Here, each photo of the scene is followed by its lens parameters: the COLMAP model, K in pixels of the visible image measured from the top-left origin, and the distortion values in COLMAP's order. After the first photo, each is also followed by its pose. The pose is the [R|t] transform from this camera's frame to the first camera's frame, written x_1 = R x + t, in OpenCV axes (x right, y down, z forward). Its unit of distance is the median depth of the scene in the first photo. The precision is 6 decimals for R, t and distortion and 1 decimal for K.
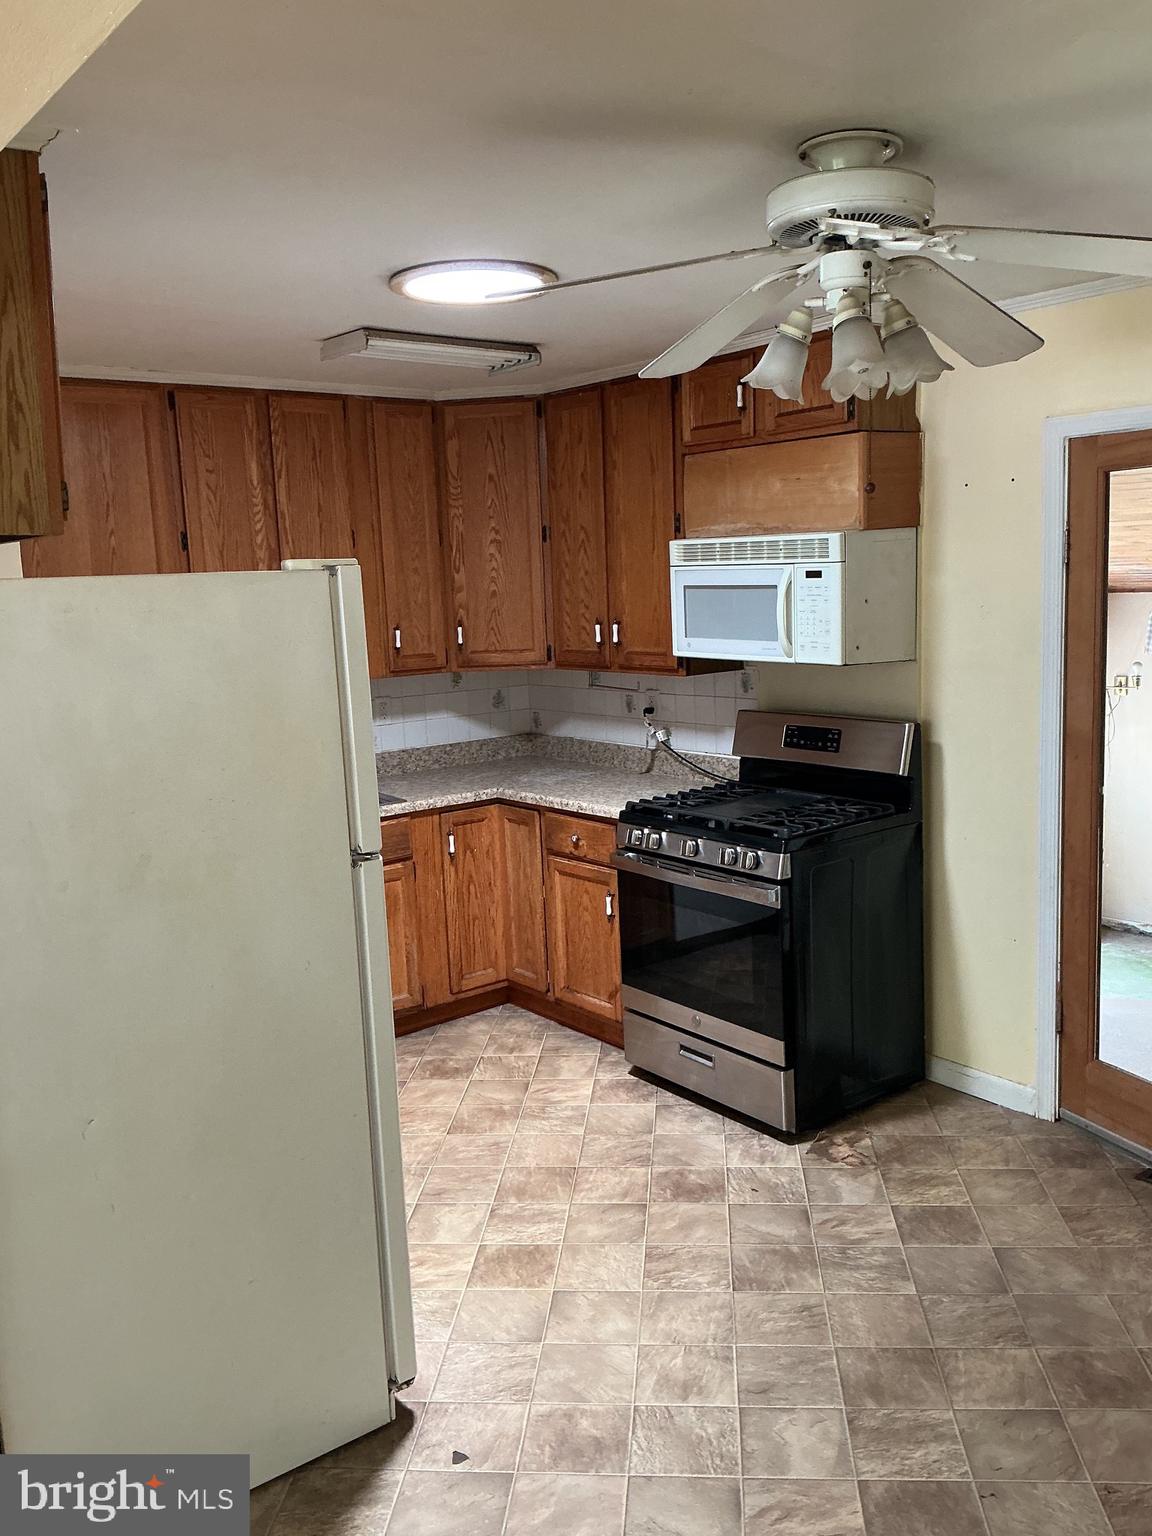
lens RADIAL K [[1275.1, 0, 576.0], [0, 1275.1, 768.0], [0, 0, 1]] dist [0.151247, -0.331426]
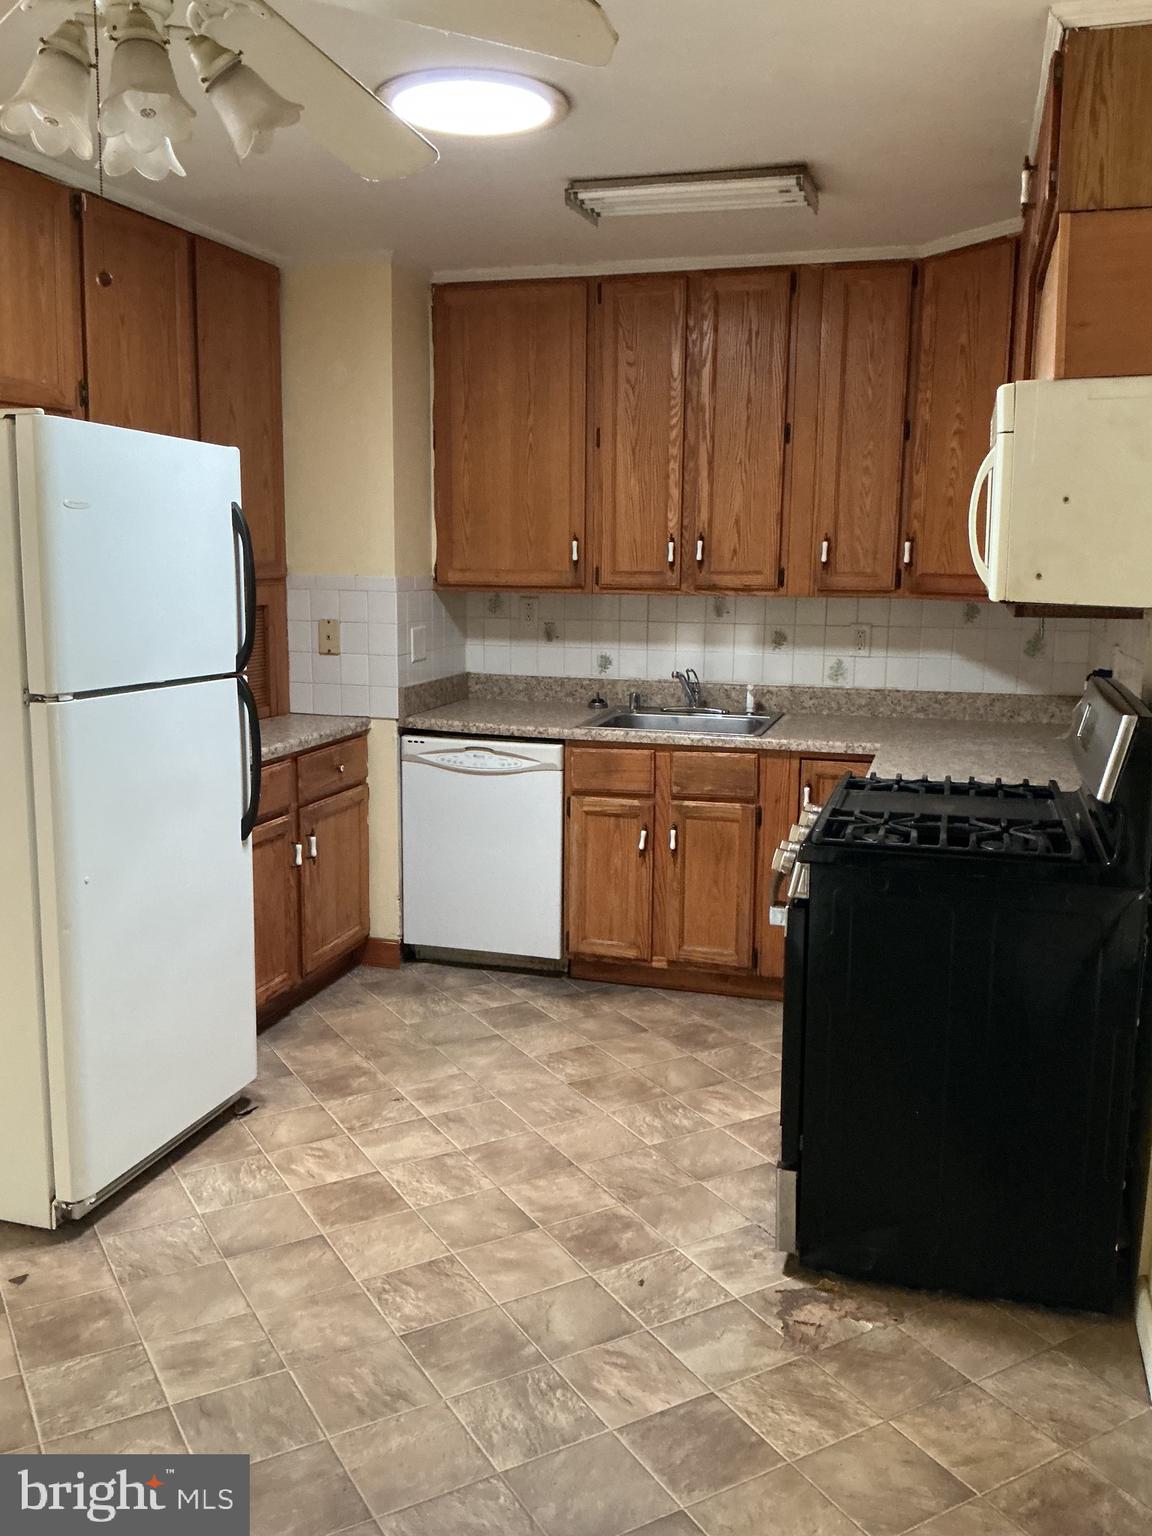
lens RADIAL K [[1275.1, 0, 576.0], [0, 1275.1, 768.0], [0, 0, 1]] dist [0.151247, -0.331426]
pose [[0.574849, 0.184079, -0.797285, 0.511953], [-0.154247, 0.981276, 0.115346, -0.035353], [0.803590, 0.056672, 0.592479, 0.396716]]
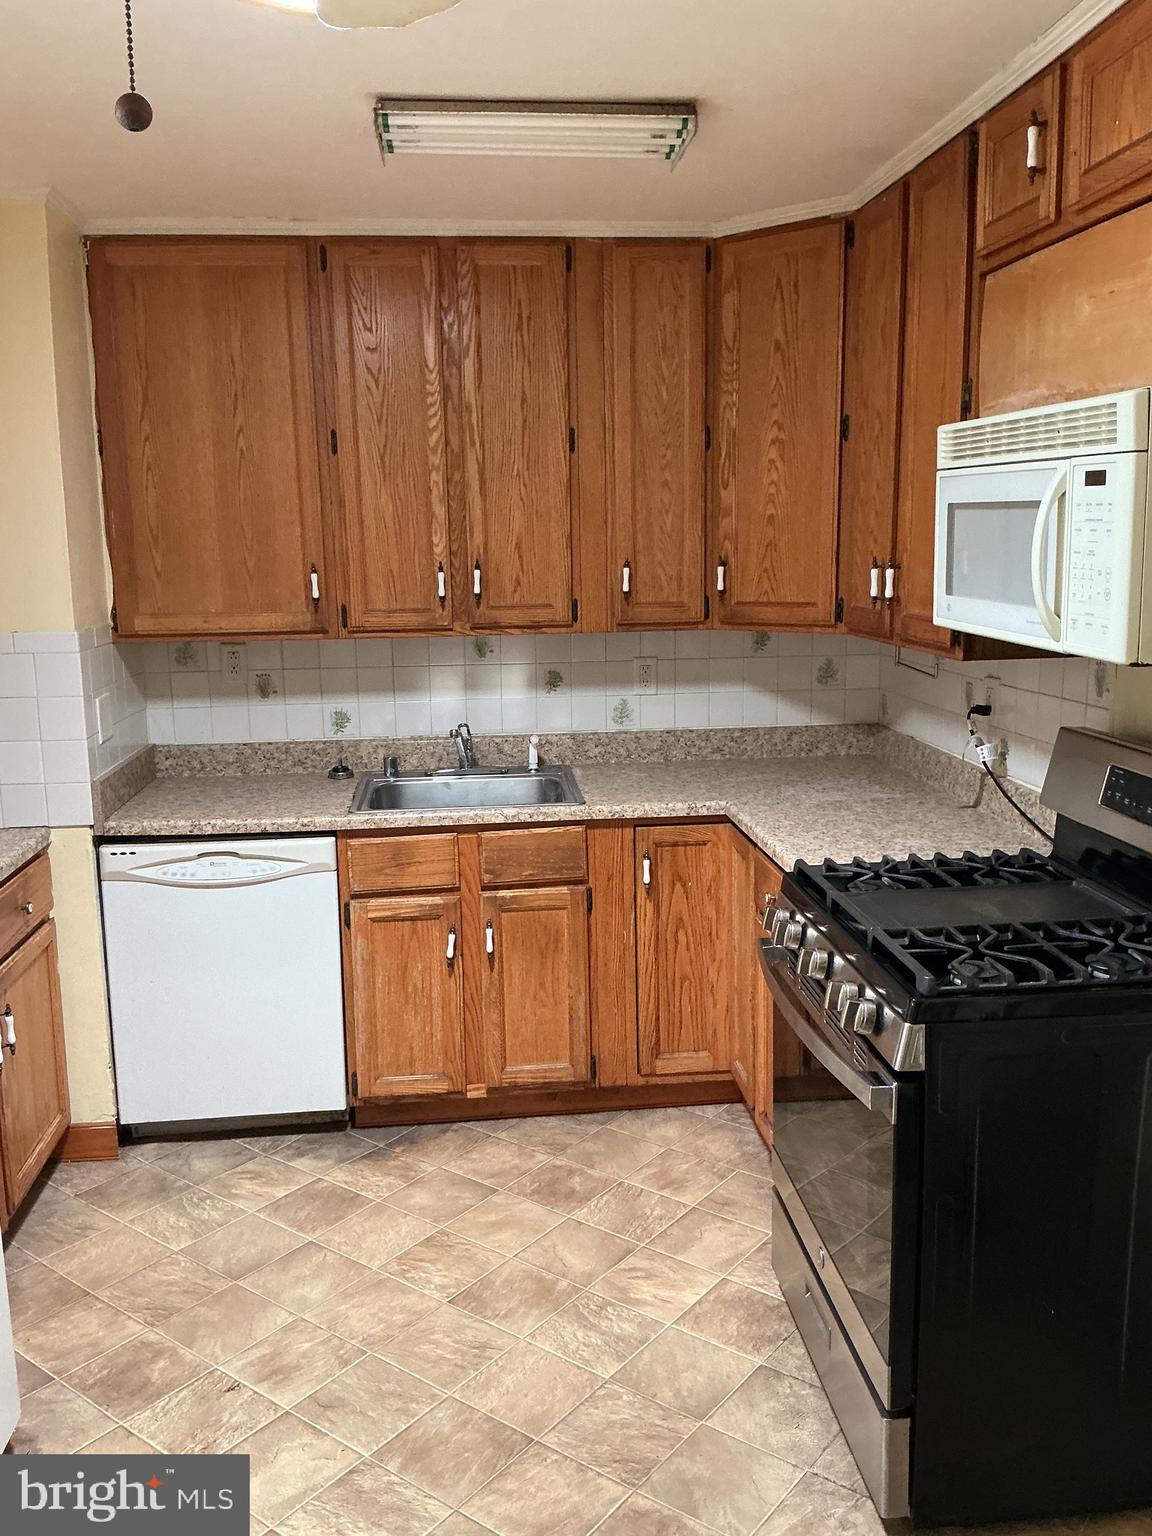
lens RADIAL K [[1275.1, 0, 576.0], [0, 1275.1, 768.0], [0, 0, 1]] dist [0.151247, -0.331426]
pose [[0.843298, 0.120238, -0.523824, 0.248669], [-0.097283, 0.992703, 0.071250, -0.047093], [0.528569, -0.009126, 0.848841, 0.395961]]
